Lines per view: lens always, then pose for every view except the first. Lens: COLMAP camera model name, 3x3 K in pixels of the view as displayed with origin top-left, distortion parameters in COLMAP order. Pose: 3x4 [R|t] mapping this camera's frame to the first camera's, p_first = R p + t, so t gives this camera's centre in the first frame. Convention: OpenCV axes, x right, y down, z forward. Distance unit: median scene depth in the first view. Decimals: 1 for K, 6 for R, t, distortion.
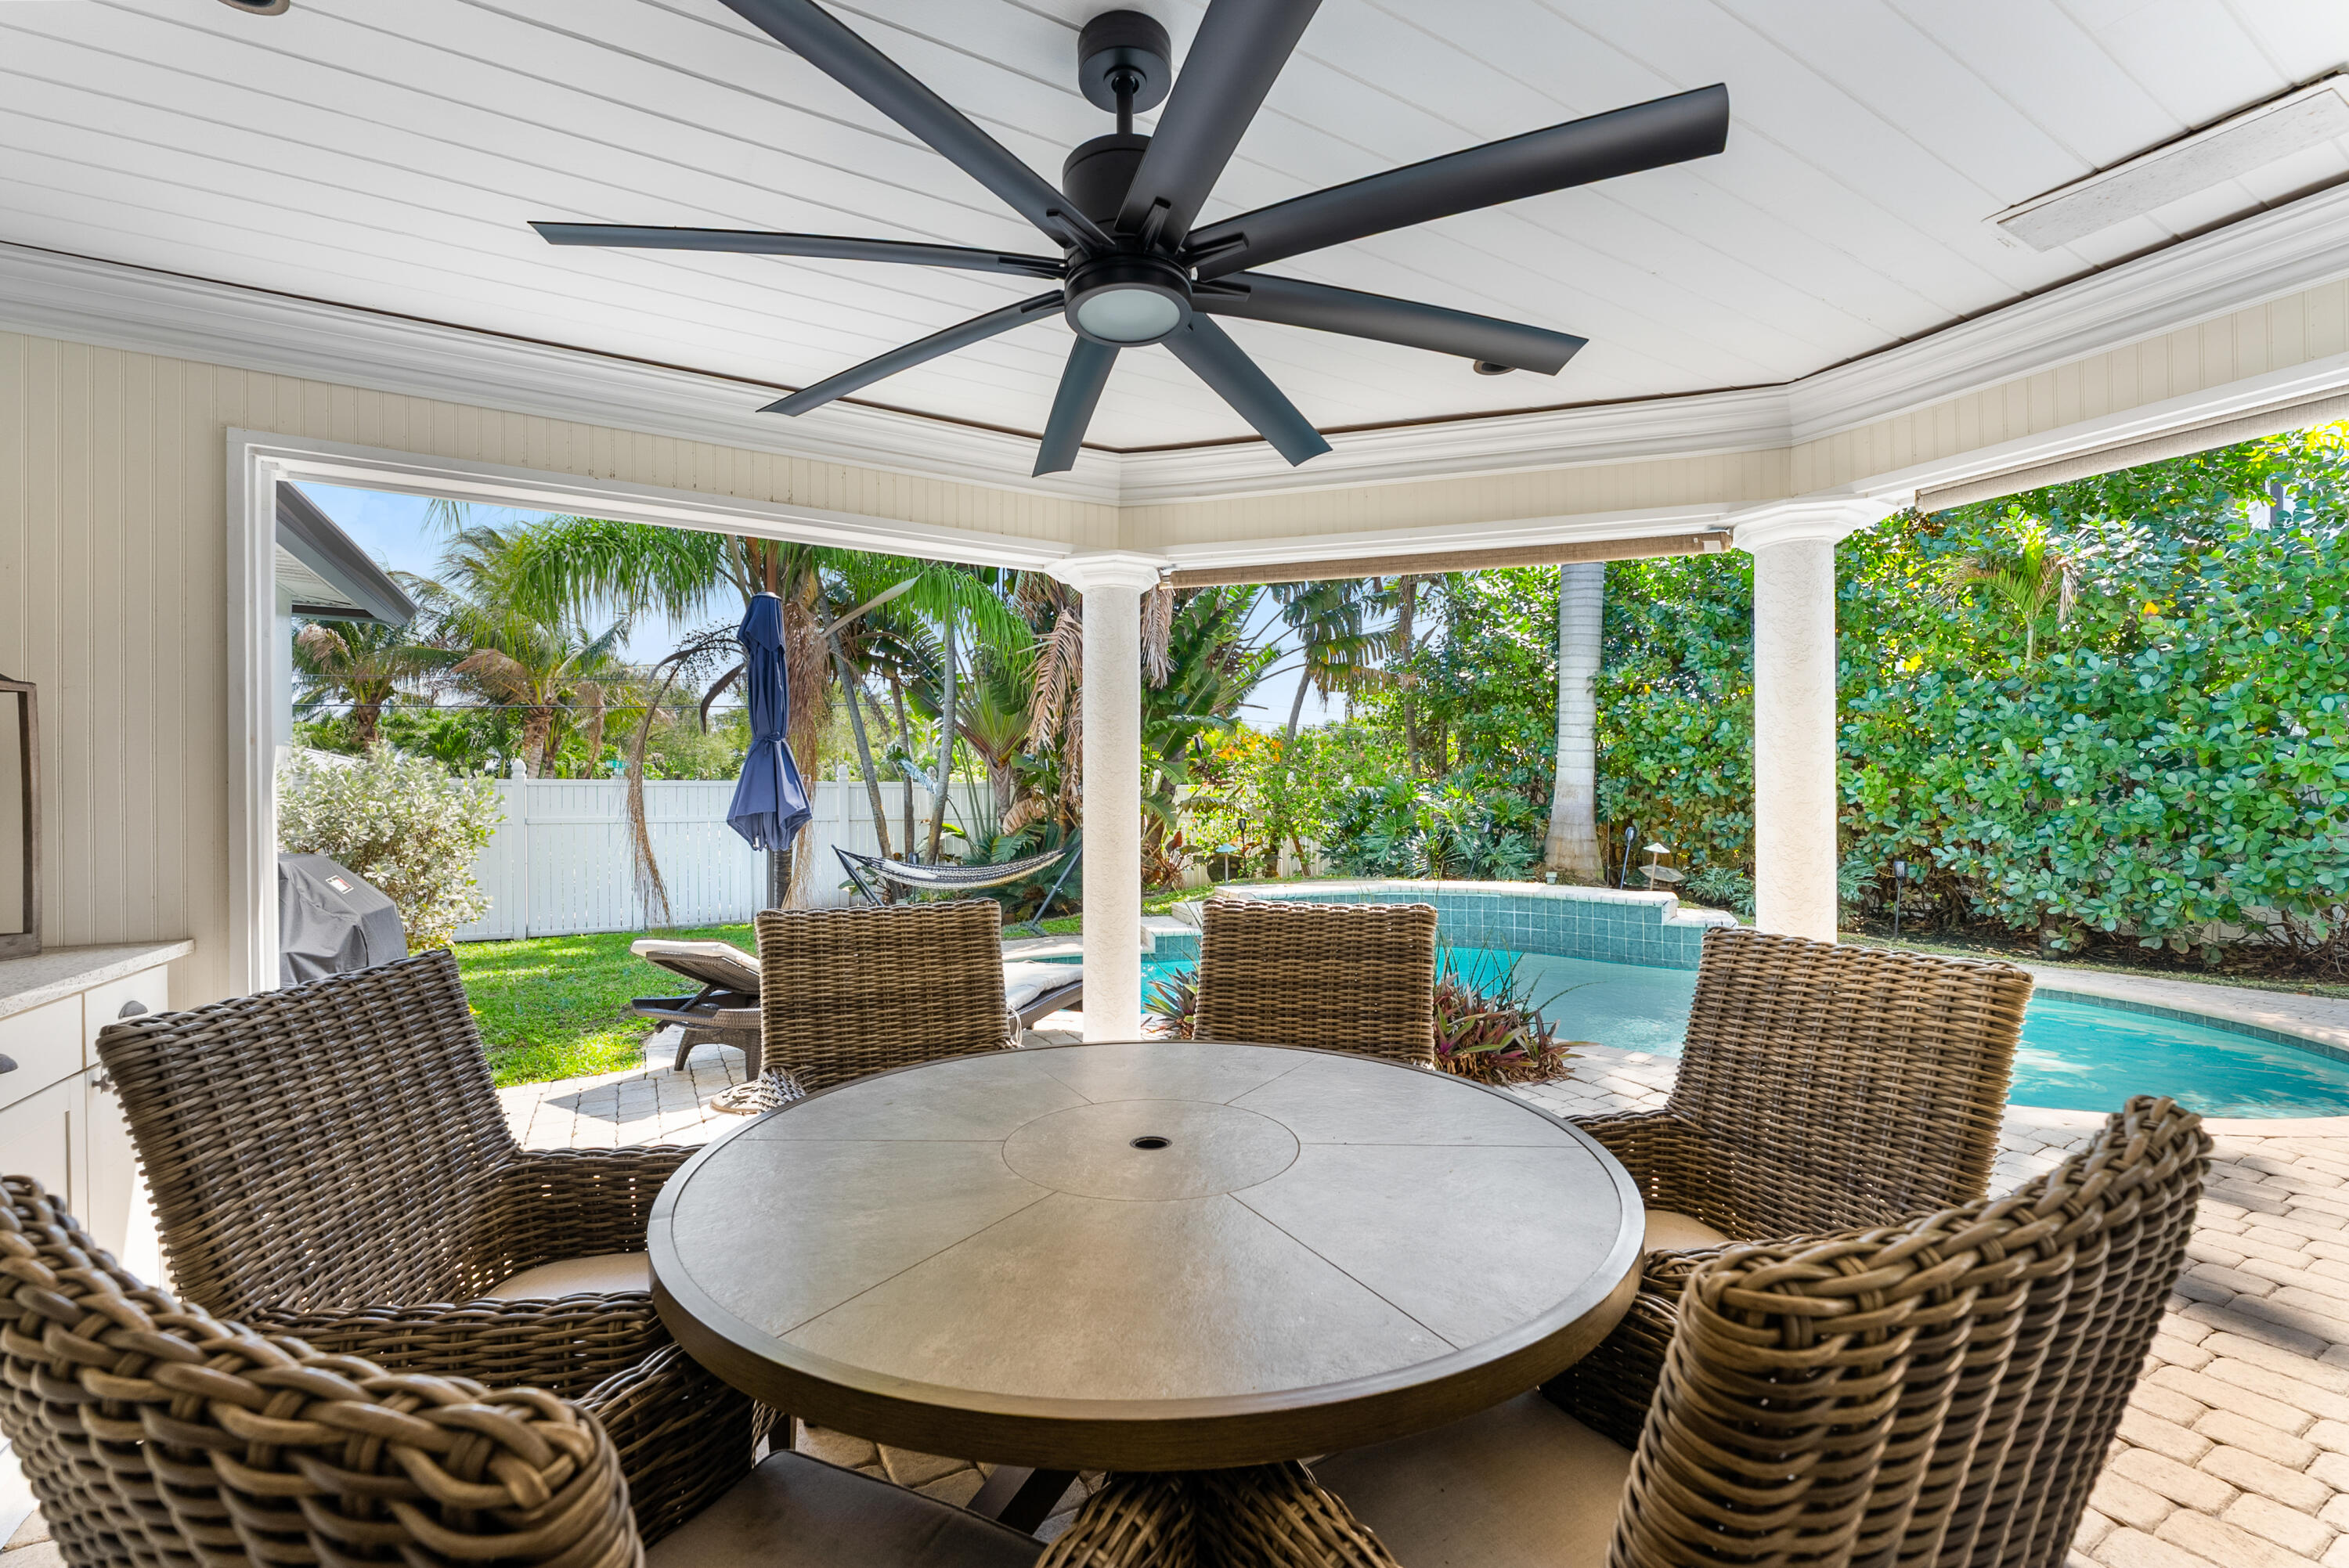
lens RADIAL K [[953.9, 0, 1173.5], [0, 953.9, 797.1], [0, 0, 1]] dist [0.000544, -0.000224]
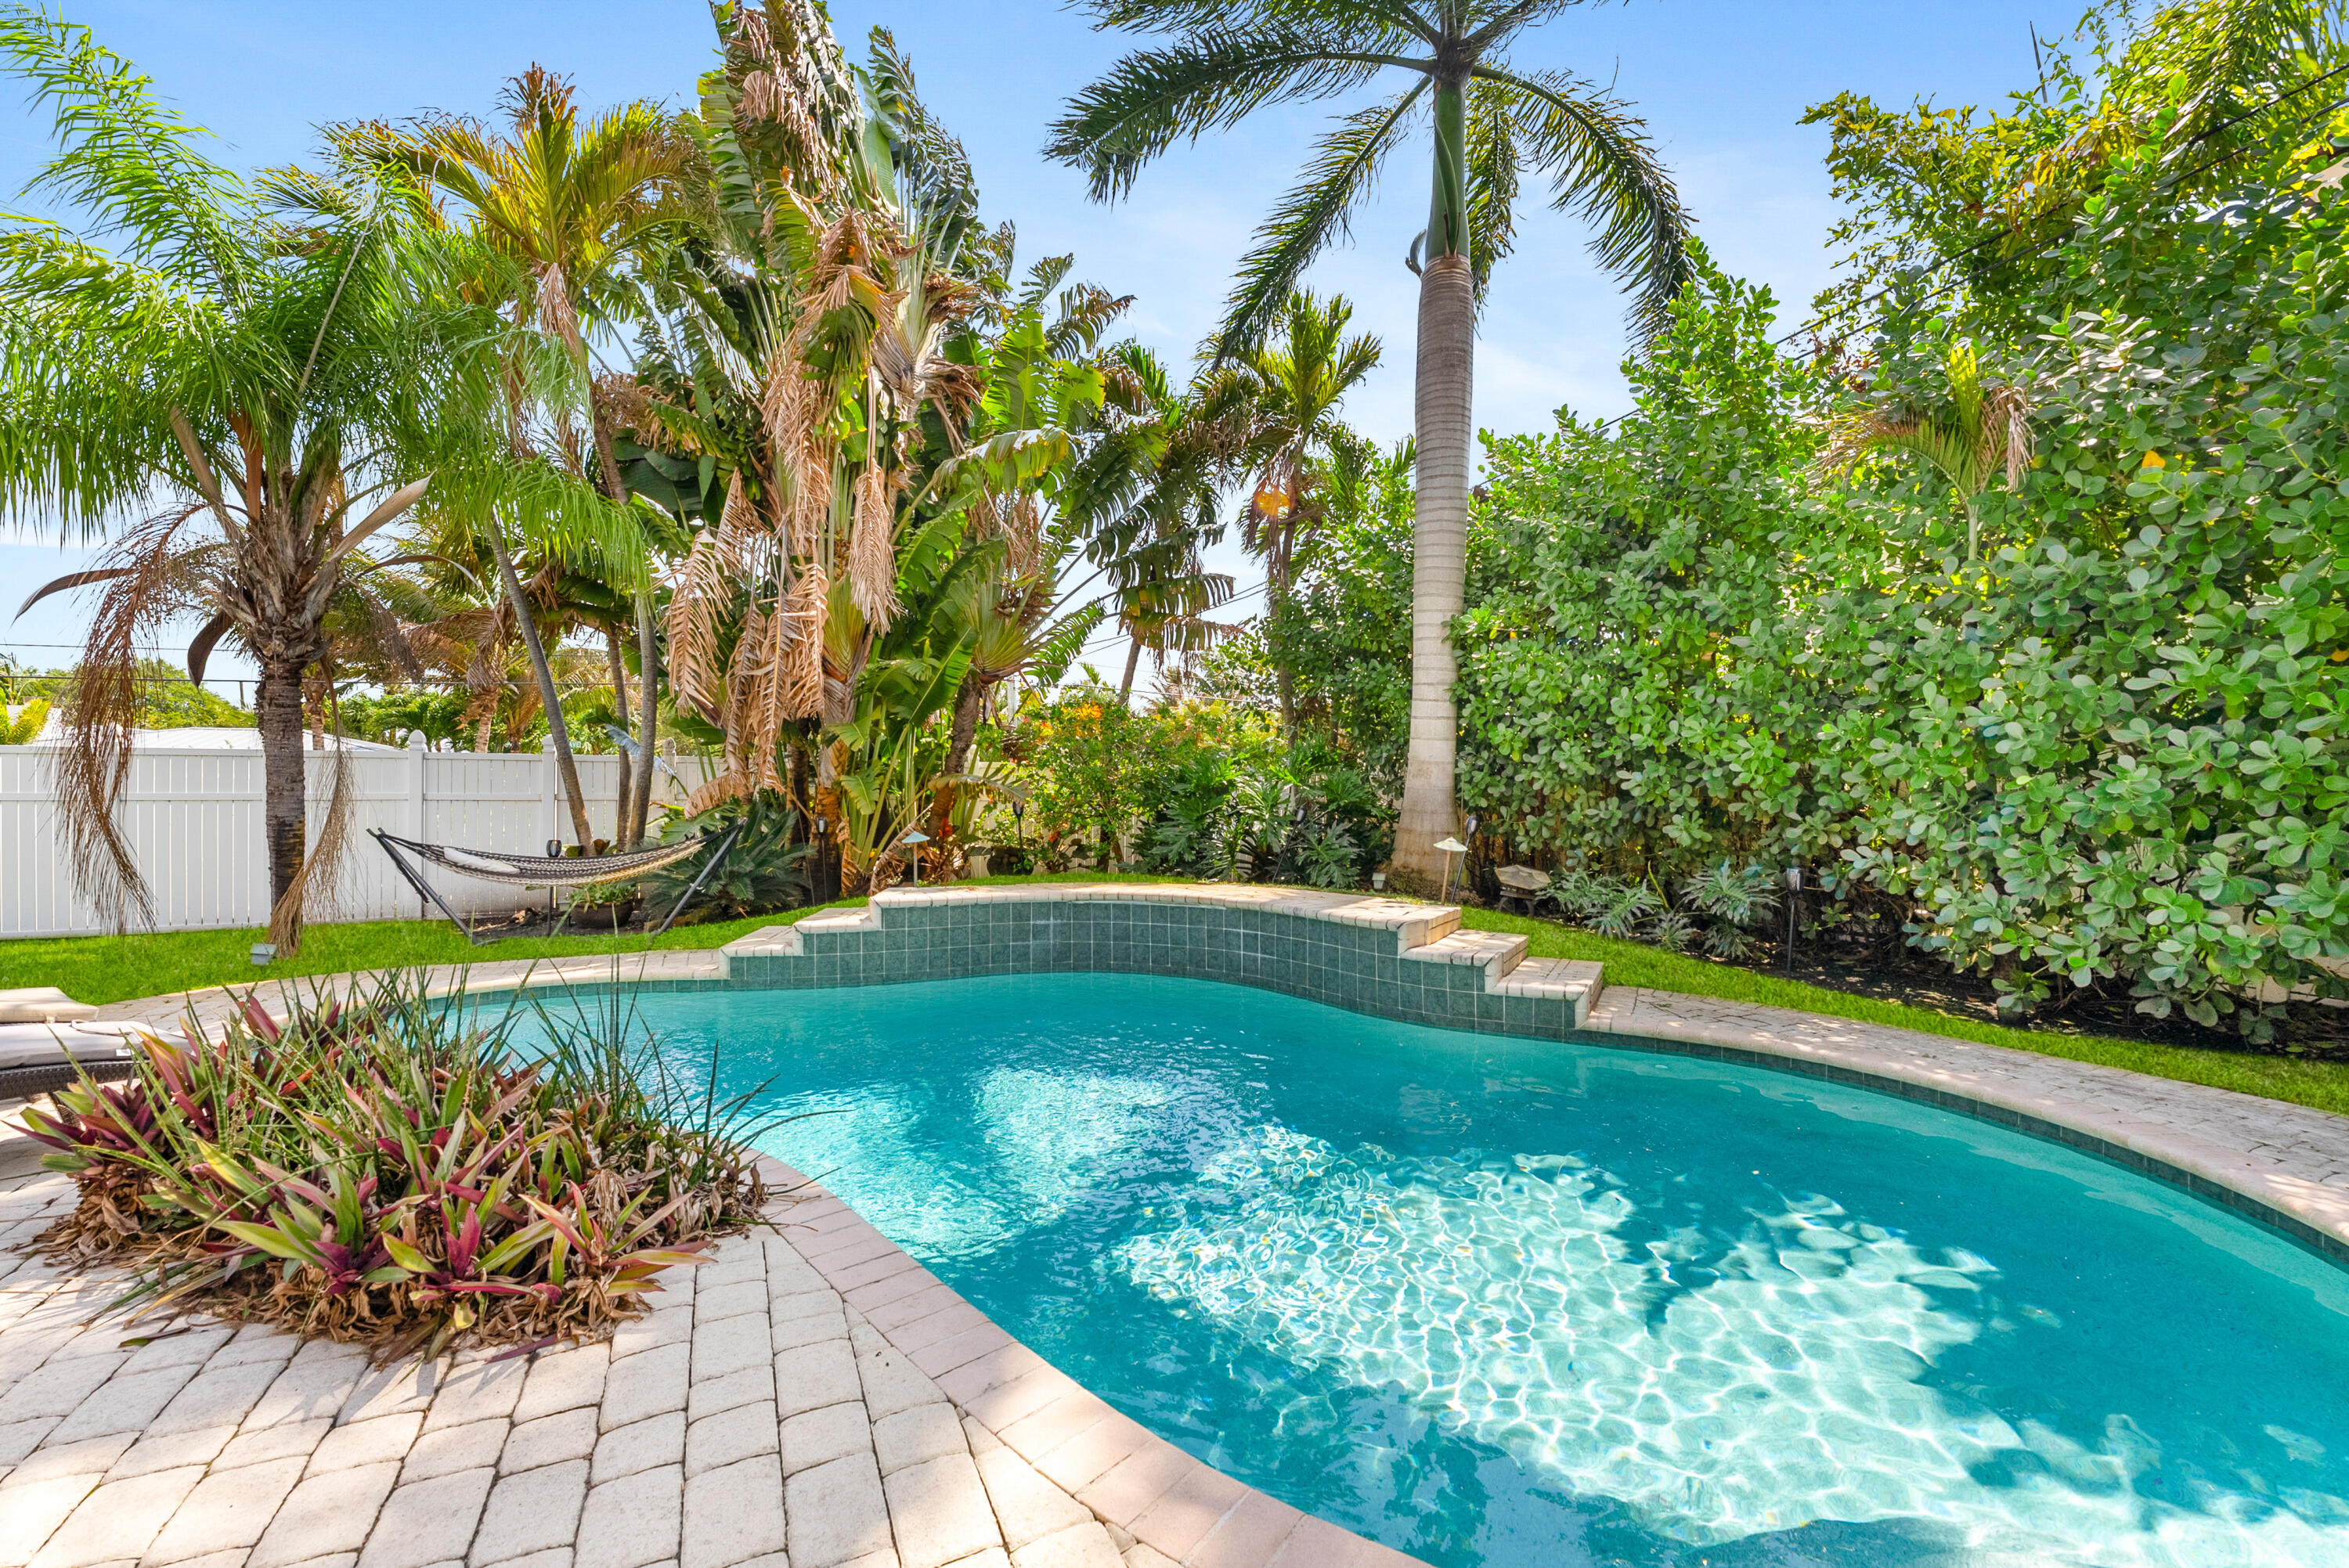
lens RADIAL K [[953.9, 0, 1171.4], [0, 953.9, 788.9], [0, 0, 1]] dist [0.000544, -0.000224]
pose [[0.997528, 0.008997, -0.069691, 0.427977], [-0.008889, 0.999959, 0.001858, 0.015235], [0.069705, -0.001234, 0.997567, 0.335278]]
